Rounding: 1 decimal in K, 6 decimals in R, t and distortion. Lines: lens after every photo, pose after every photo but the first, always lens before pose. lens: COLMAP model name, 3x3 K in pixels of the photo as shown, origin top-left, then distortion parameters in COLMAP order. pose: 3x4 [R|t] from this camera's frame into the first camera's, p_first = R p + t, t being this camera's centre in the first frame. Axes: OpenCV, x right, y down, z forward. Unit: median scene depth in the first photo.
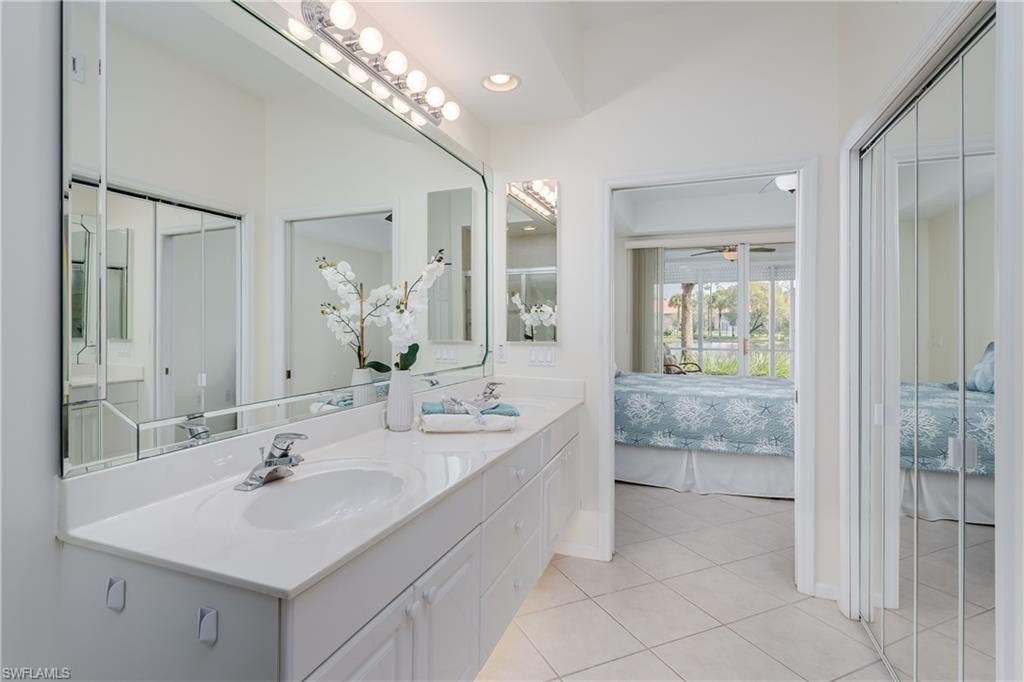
lens RADIAL K [[486.5, 0, 512.9], [0, 486.5, 324.6], [0, 0, 1]] dist [0.001380, 0.000170]
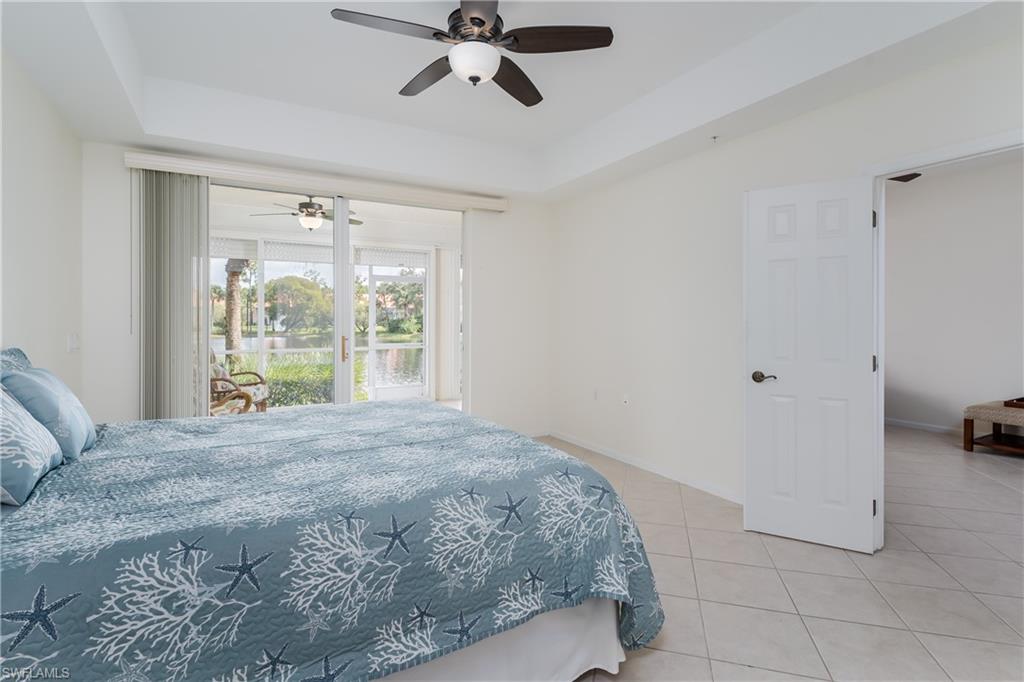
lens RADIAL K [[486.5, 0, 512.9], [0, 486.5, 324.6], [0, 0, 1]] dist [0.001380, 0.000170]
pose [[0.638457, -0.005550, 0.769638, 0.184506], [-0.002895, 0.999950, 0.009612, 0.005714], [-0.769652, -0.008365, 0.638409, 0.693492]]
